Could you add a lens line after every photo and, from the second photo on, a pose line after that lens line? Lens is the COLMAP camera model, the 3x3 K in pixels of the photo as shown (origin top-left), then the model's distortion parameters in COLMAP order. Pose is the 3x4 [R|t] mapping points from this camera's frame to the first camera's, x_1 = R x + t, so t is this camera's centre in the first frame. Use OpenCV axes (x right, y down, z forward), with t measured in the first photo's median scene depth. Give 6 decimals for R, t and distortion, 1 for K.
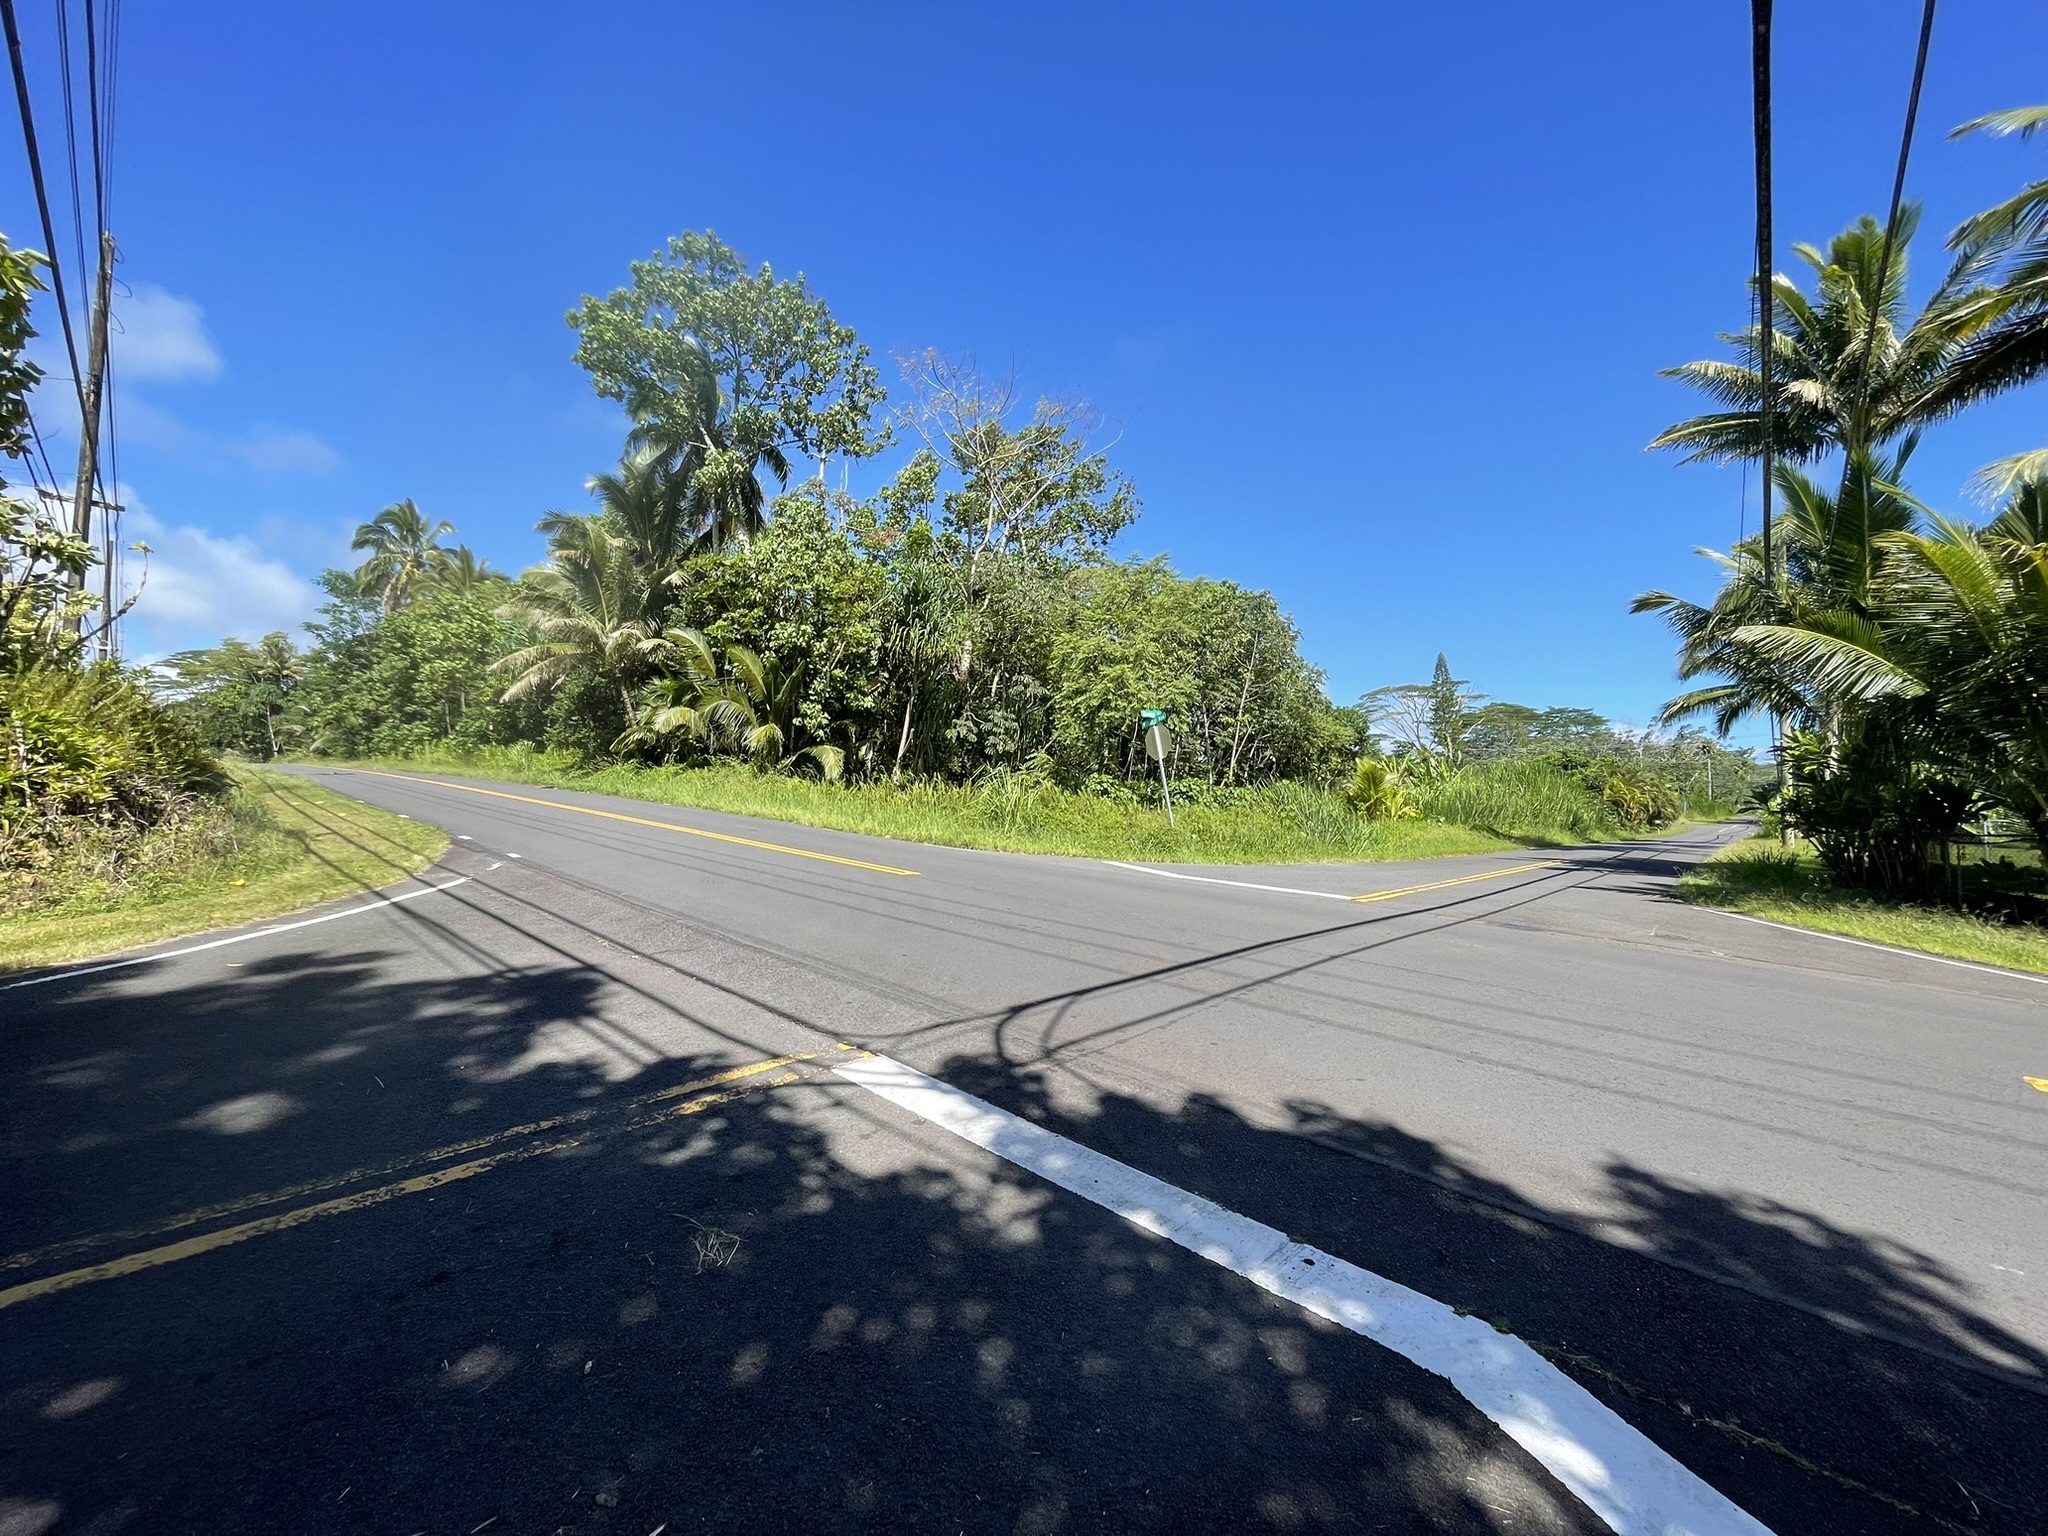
lens RADIAL K [[813.1, 0, 1024.0], [0, 813.1, 768.0], [0, 0, 1]] dist [-0.000299, -0.000088]
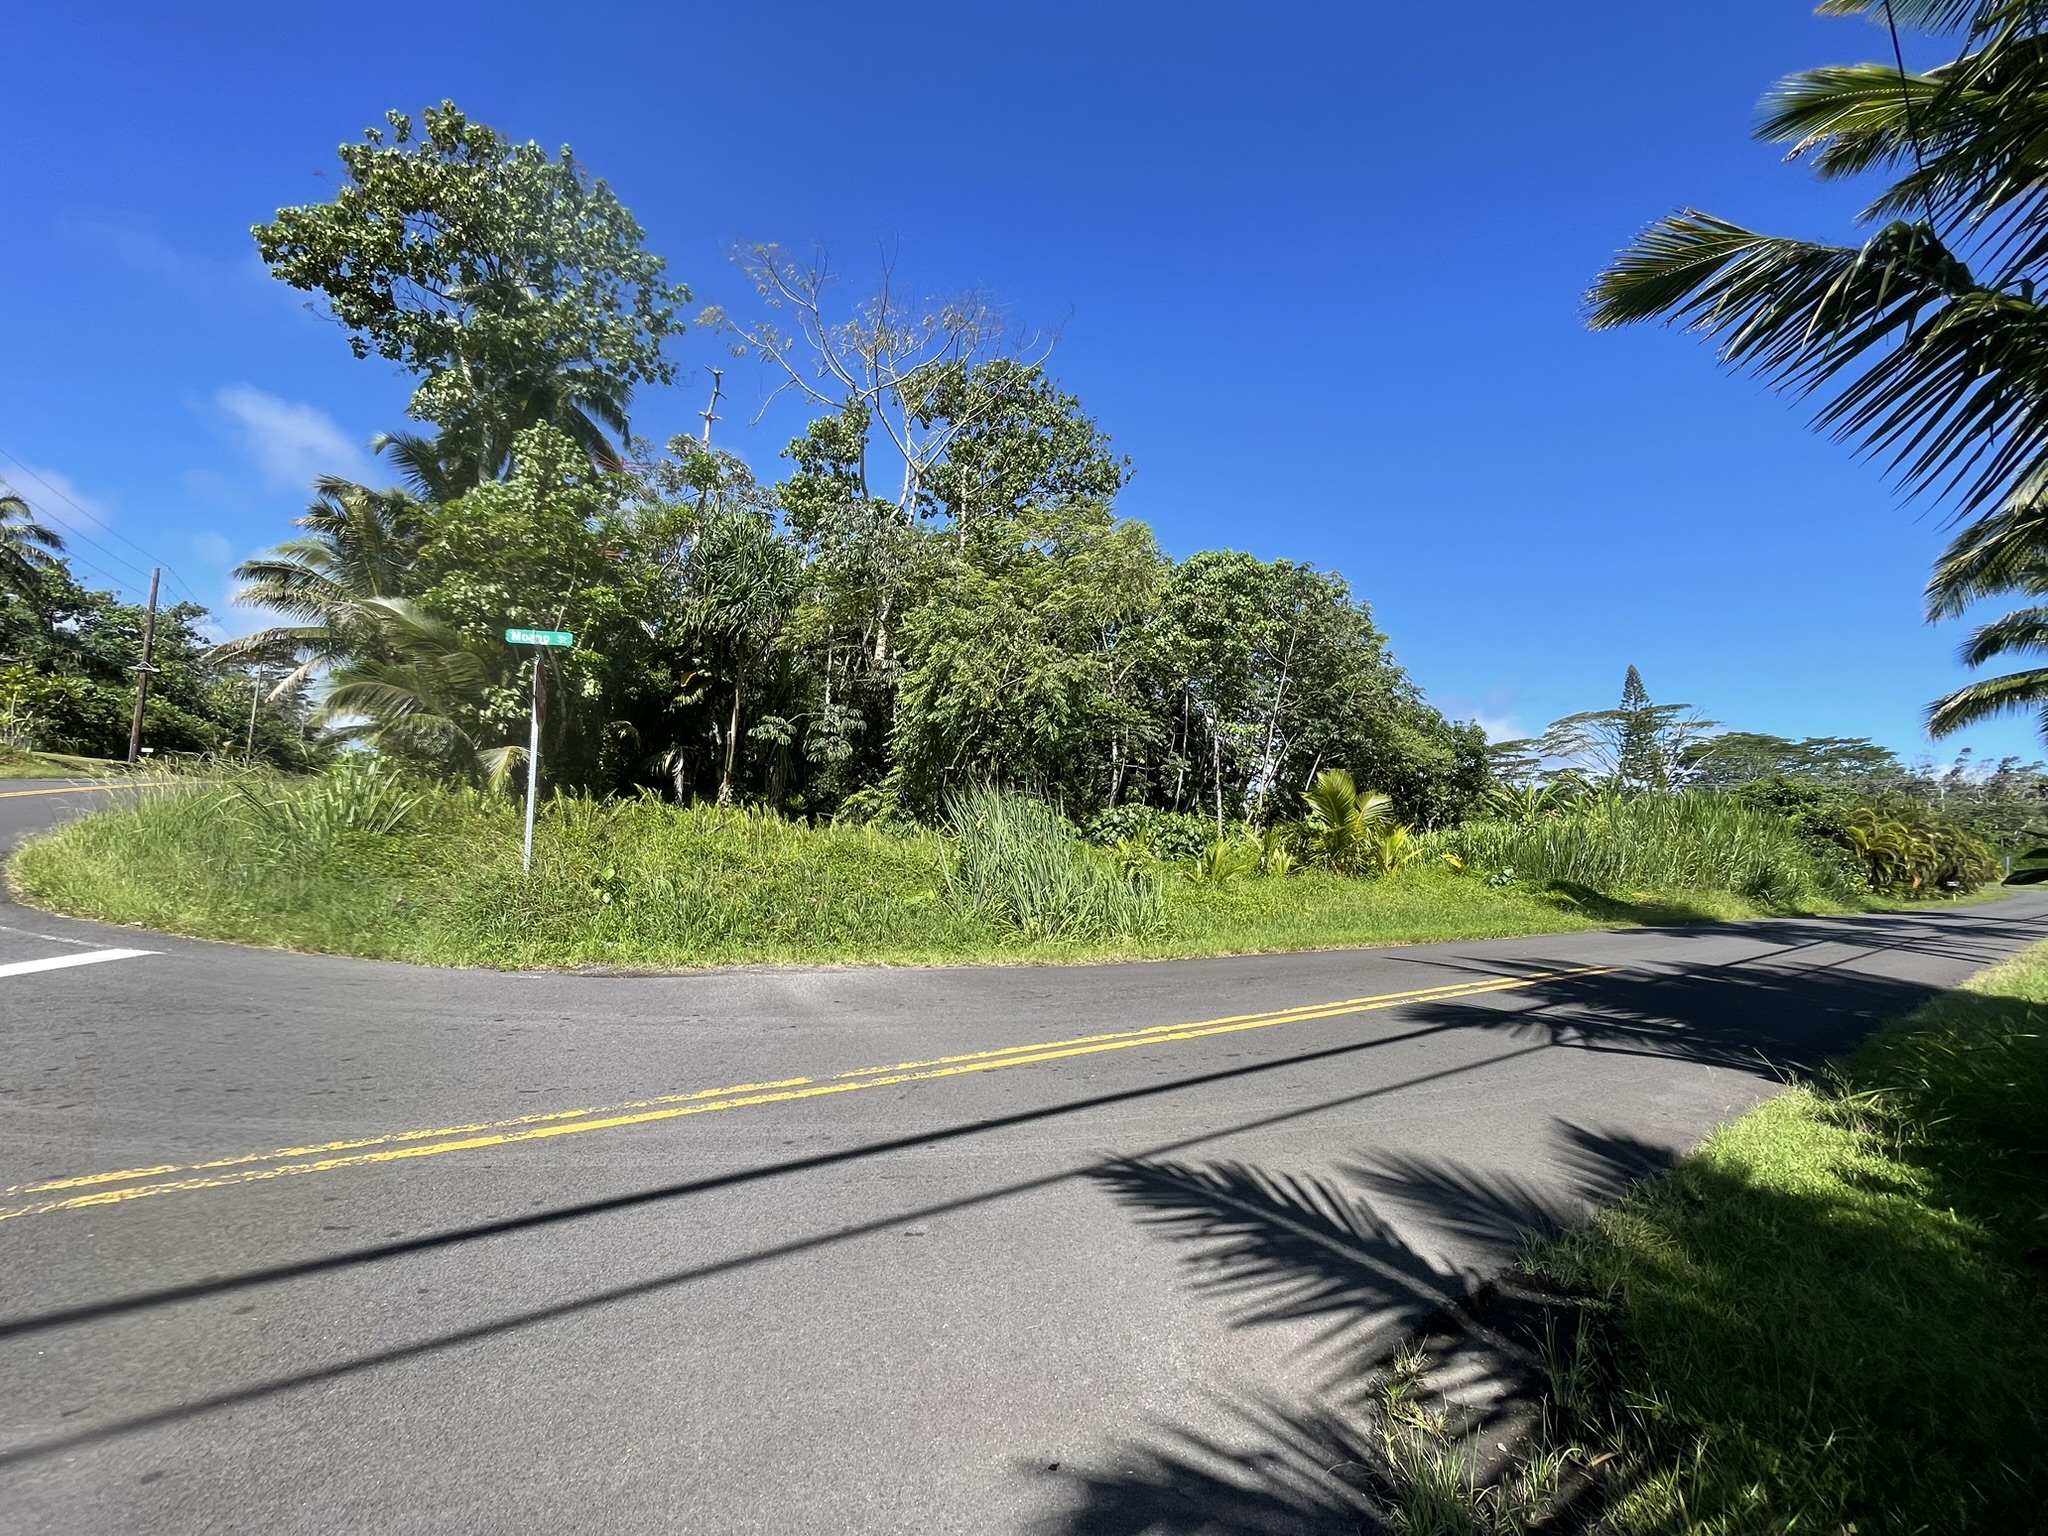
lens RADIAL K [[808.2, 0, 1024.0], [0, 808.2, 768.0], [0, 0, 1]] dist [0.000819, 0.000323]
pose [[0.978736, 0.007012, -0.205003, 0.273304], [-0.015760, 0.999032, -0.041071, 0.014372], [0.204517, 0.043429, 0.977899, 0.292216]]
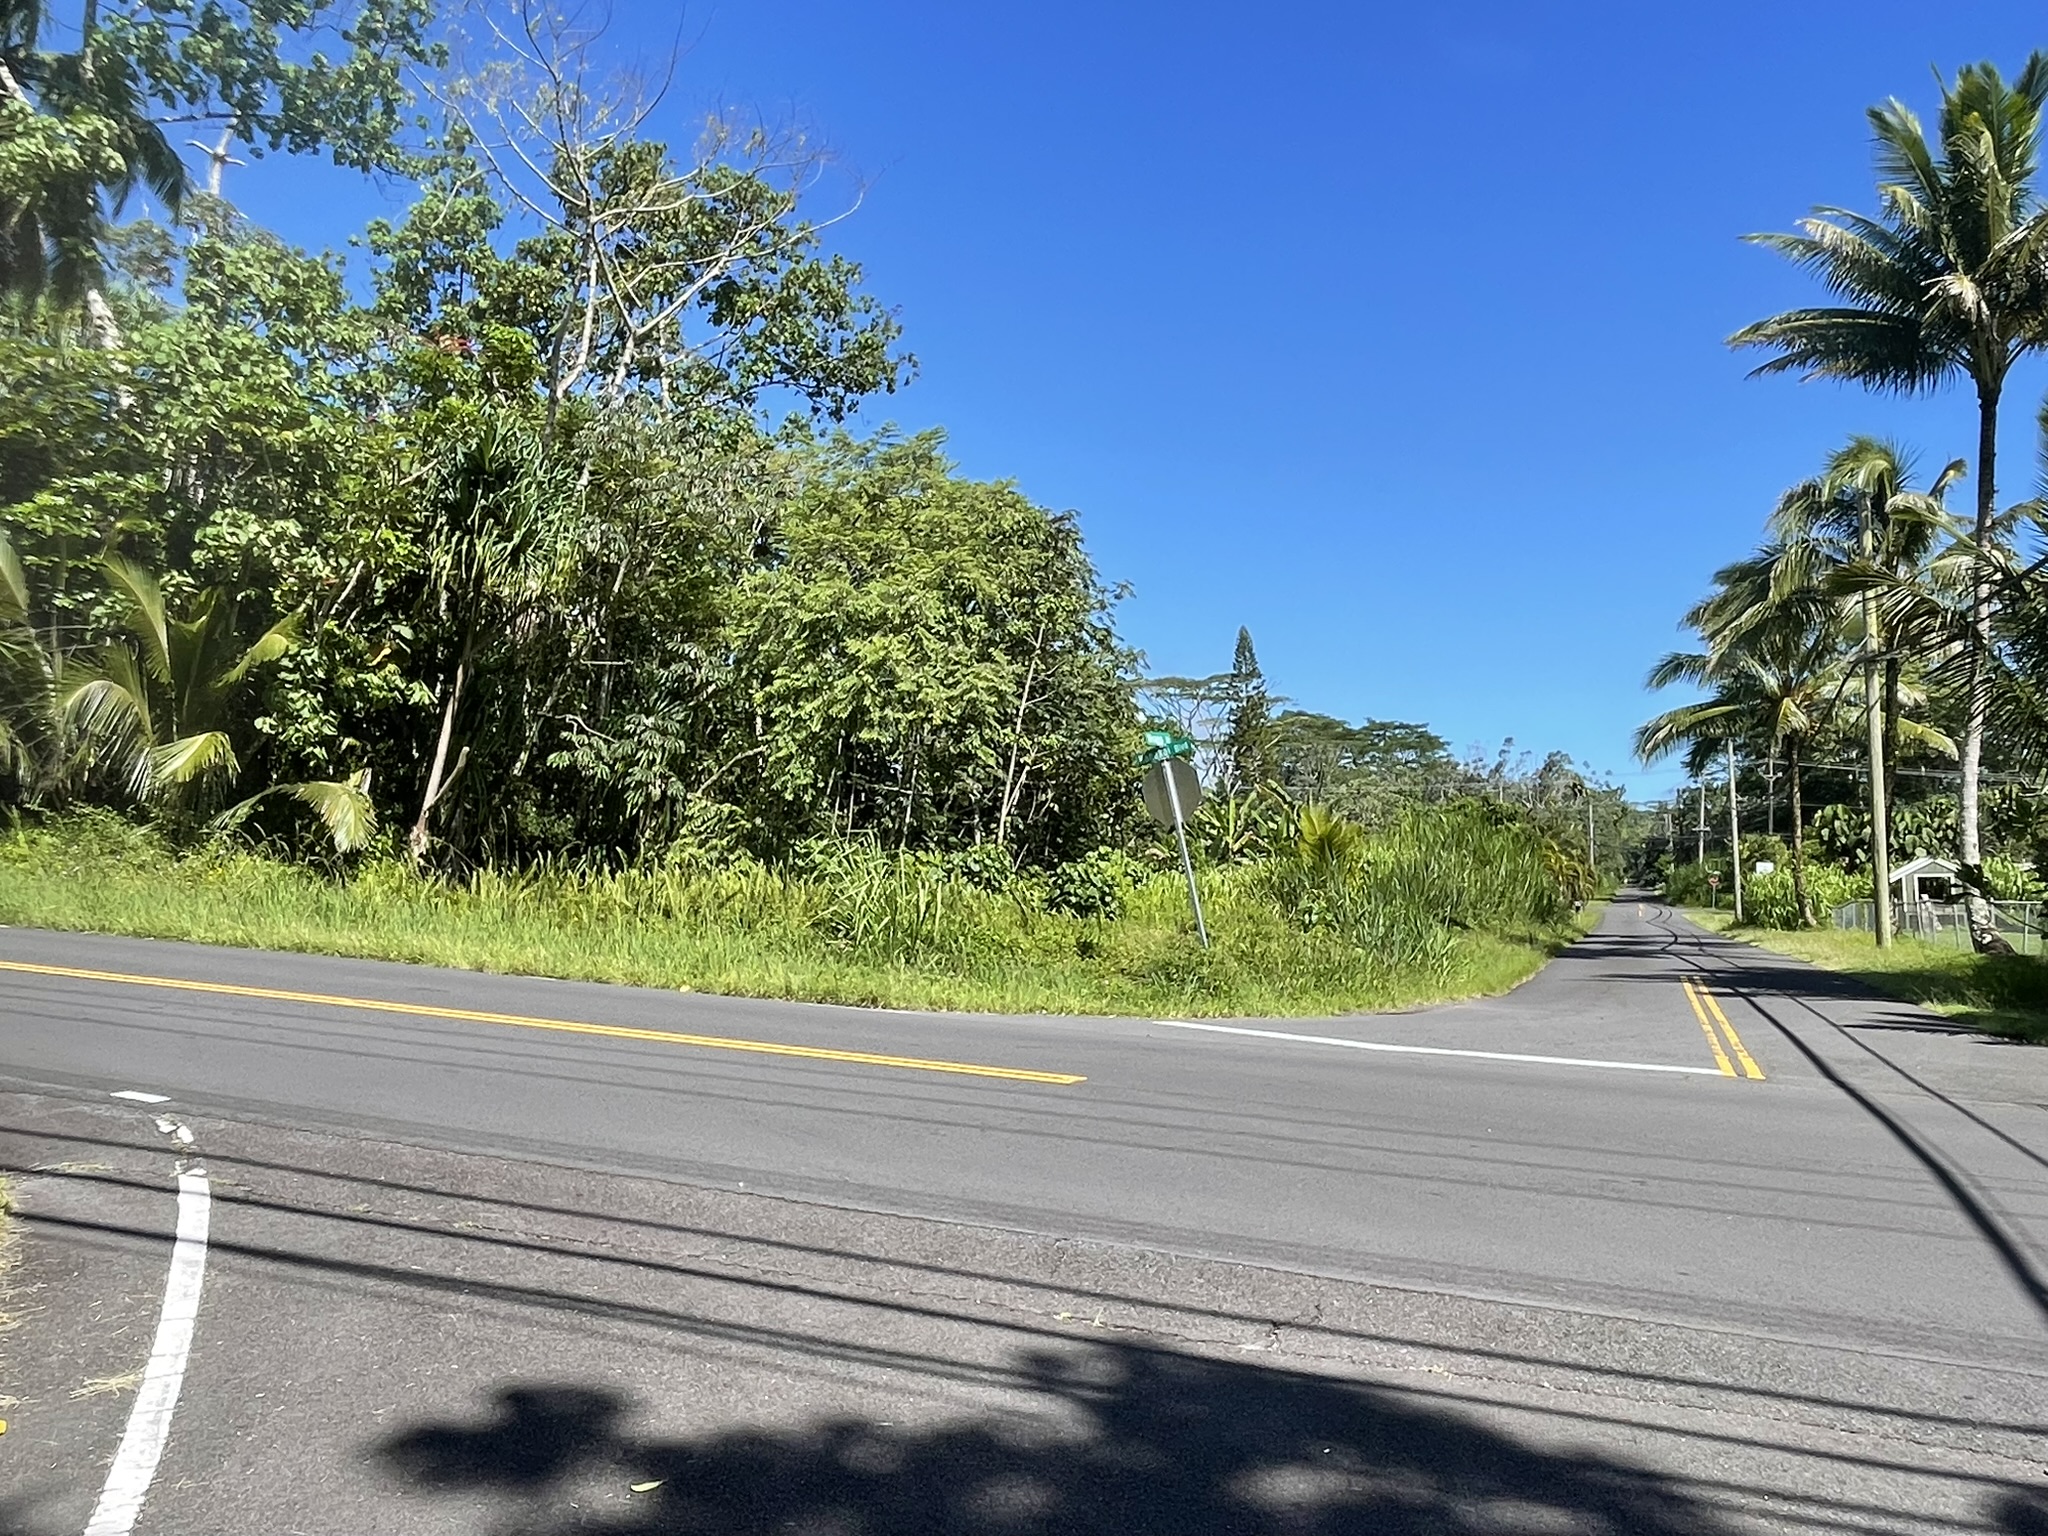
lens RADIAL K [[1547.7, 0, 1024.0], [0, 1547.7, 768.0], [0, 0, 1]] dist [-0.000239, 0.002926]
pose [[0.930693, 0.012403, 0.365590, -0.156906], [-0.001022, 0.999509, -0.031306, -0.007681], [-0.365799, 0.028763, 0.930249, 0.035034]]
